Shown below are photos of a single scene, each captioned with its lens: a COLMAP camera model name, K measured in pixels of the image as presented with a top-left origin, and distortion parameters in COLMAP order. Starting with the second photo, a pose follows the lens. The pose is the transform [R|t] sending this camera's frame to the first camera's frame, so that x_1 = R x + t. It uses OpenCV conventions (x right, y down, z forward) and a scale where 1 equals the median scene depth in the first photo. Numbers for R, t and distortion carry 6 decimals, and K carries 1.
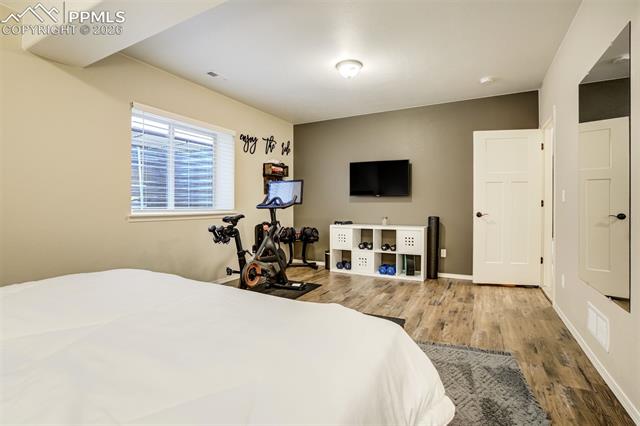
lens RADIAL K [[304.0, 0, 319.8], [0, 304.0, 209.0], [0, 0, 1]] dist [-0.022514, 0.008048]
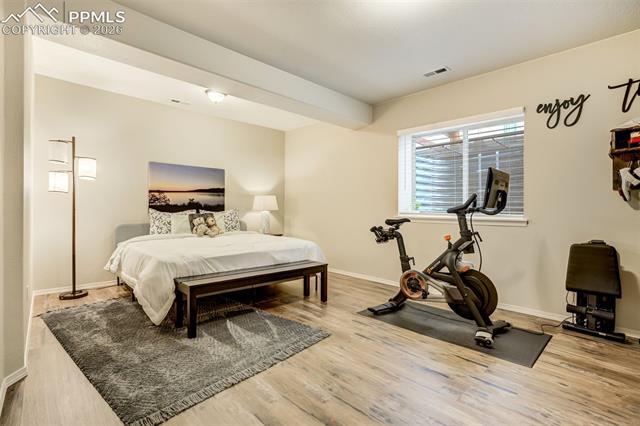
lens RADIAL K [[304.0, 0, 320.0], [0, 304.0, 210.8], [0, 0, 1]] dist [-0.022514, 0.008048]
pose [[-0.268103, 0.005395, -0.963375, 0.672672], [-0.014282, 0.999852, 0.009574, -0.010421], [0.963284, 0.016326, -0.267986, 0.907973]]
